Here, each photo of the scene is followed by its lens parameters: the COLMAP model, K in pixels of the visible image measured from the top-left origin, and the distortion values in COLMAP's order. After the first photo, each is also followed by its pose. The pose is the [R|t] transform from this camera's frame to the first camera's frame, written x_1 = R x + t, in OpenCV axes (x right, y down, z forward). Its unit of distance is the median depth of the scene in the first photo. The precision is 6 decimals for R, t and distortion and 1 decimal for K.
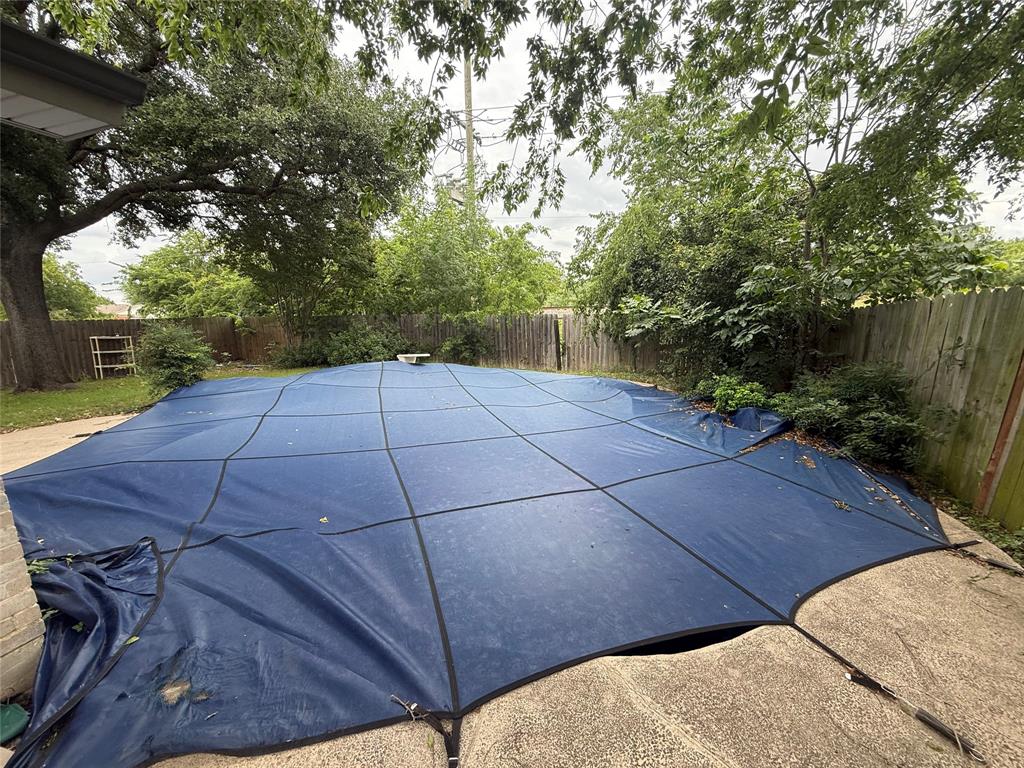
lens RADIAL K [[408.2, 0, 511.5], [0, 408.2, 384.9], [0, 0, 1]] dist [0.002762, -0.000325]
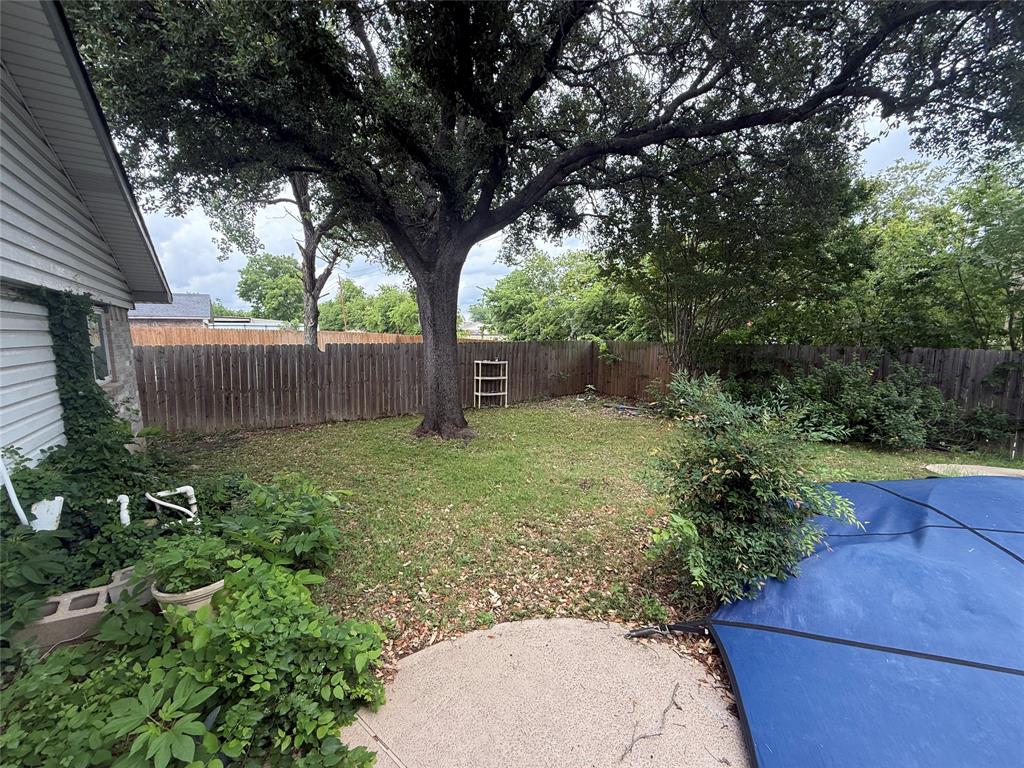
lens RADIAL K [[408.2, 0, 509.0], [0, 408.2, 385.1], [0, 0, 1]] dist [0.002762, -0.000325]
pose [[0.799069, 0.090539, -0.594383, -0.282737], [-0.115097, 0.993348, -0.003421, -0.046229], [0.590120, 0.071146, 0.804175, 0.211412]]
